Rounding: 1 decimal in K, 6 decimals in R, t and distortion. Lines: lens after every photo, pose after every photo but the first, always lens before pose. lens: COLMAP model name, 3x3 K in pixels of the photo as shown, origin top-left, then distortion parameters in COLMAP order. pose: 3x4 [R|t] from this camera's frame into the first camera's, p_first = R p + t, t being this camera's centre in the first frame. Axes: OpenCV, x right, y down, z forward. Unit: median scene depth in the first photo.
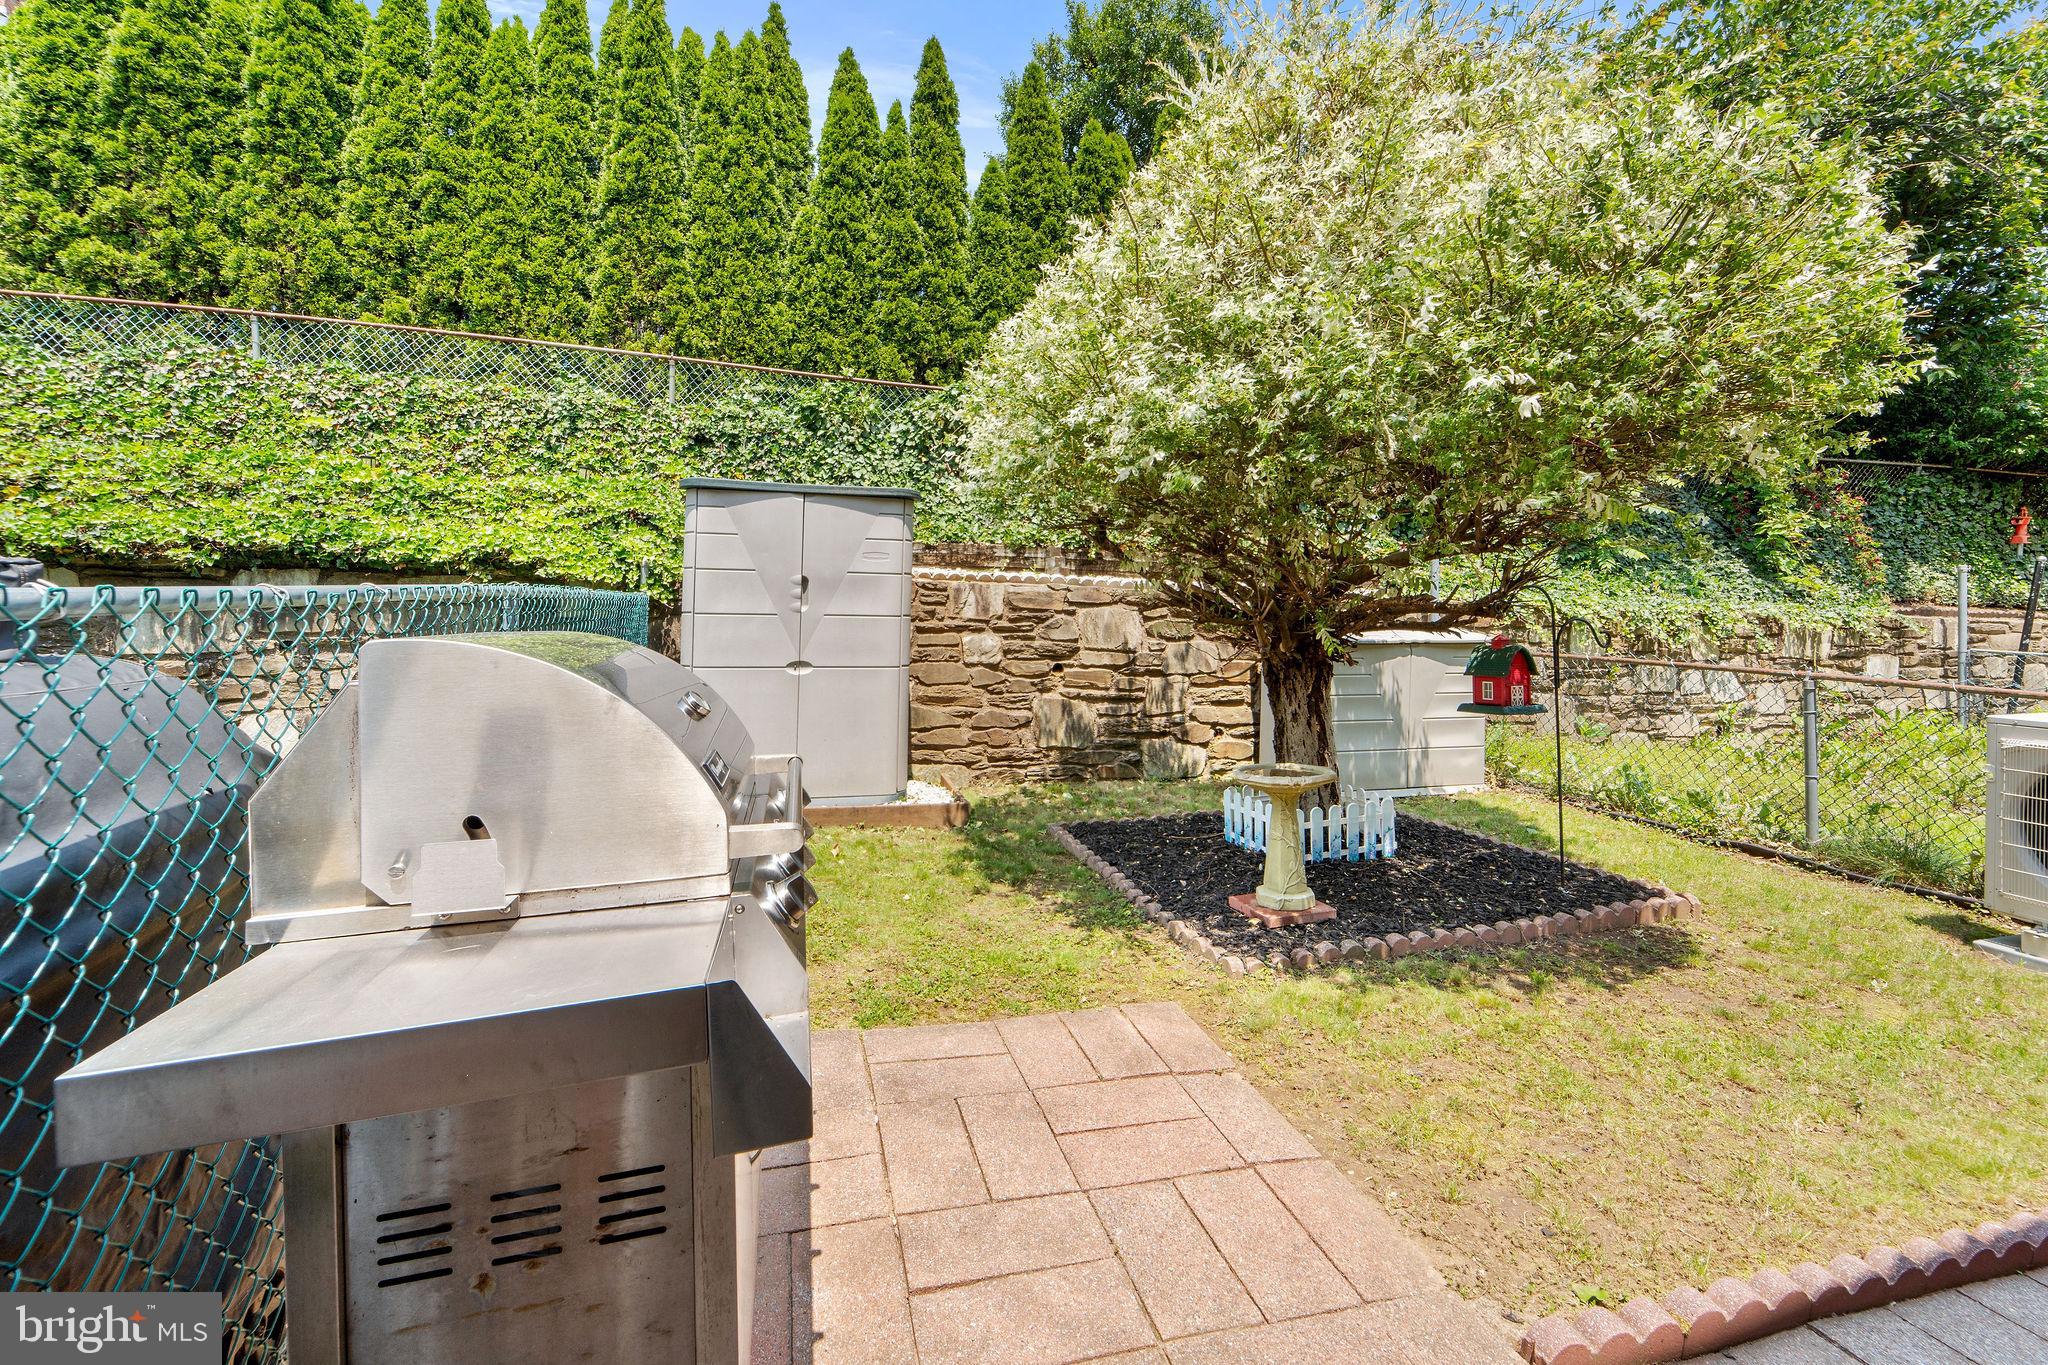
lens RADIAL K [[843.1, 0, 1020.4], [0, 843.1, 670.9], [0, 0, 1]] dist [0.001113, -0.001855]
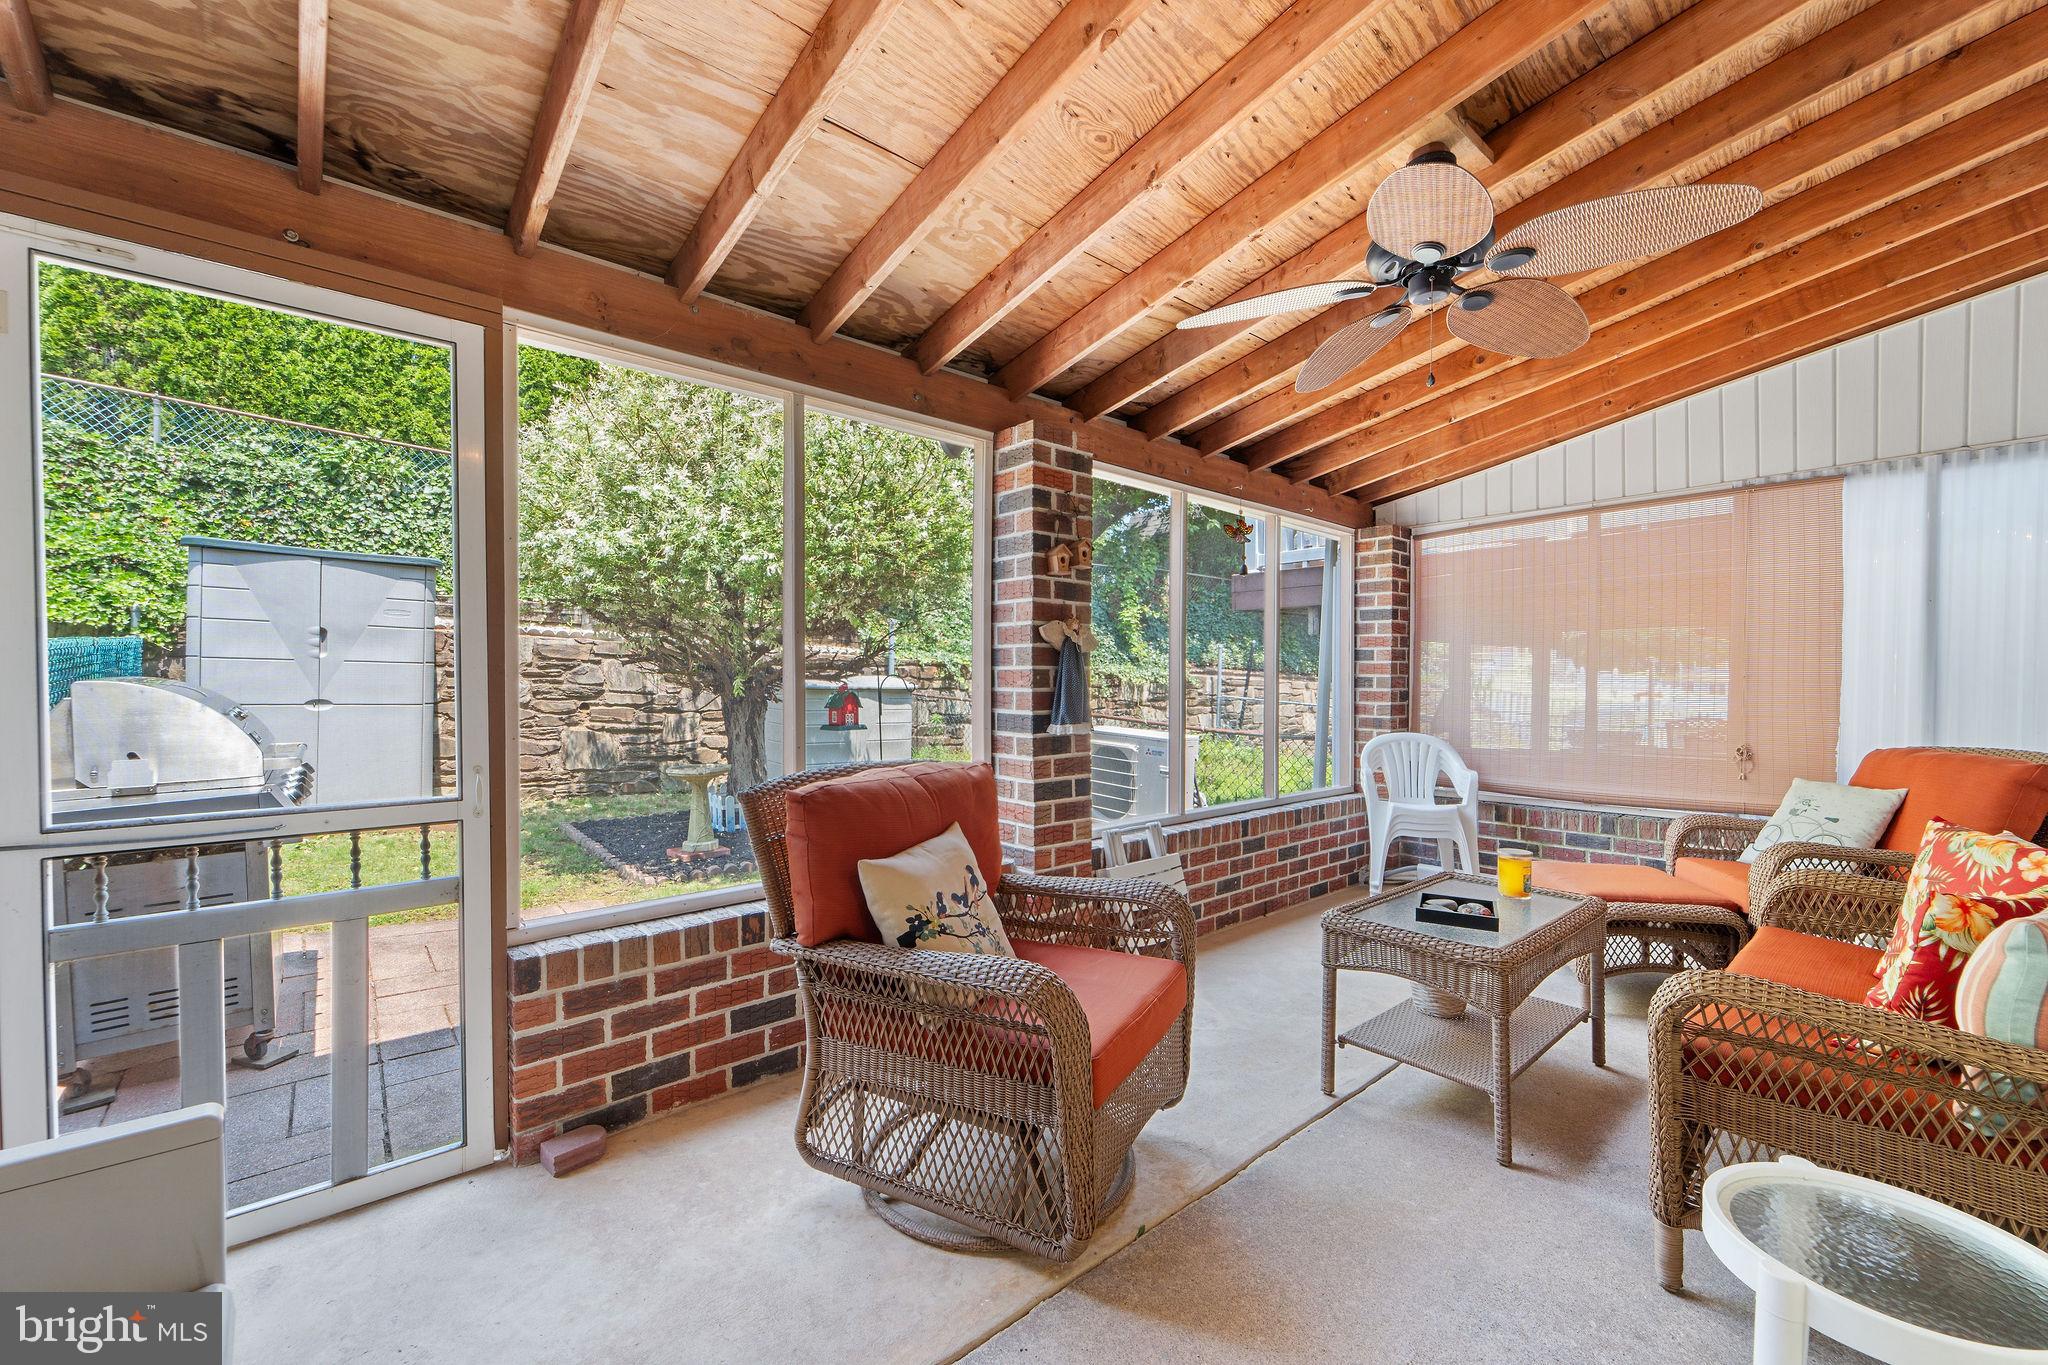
lens RADIAL K [[843.1, 0, 1043.2], [0, 843.1, 728.3], [0, 0, 1]] dist [0.001113, -0.001855]
pose [[0.904197, -0.011044, 0.426973, 0.109419], [0.004722, 0.999863, 0.015862, 0.010811], [-0.427090, -0.012326, 0.904125, -0.364040]]
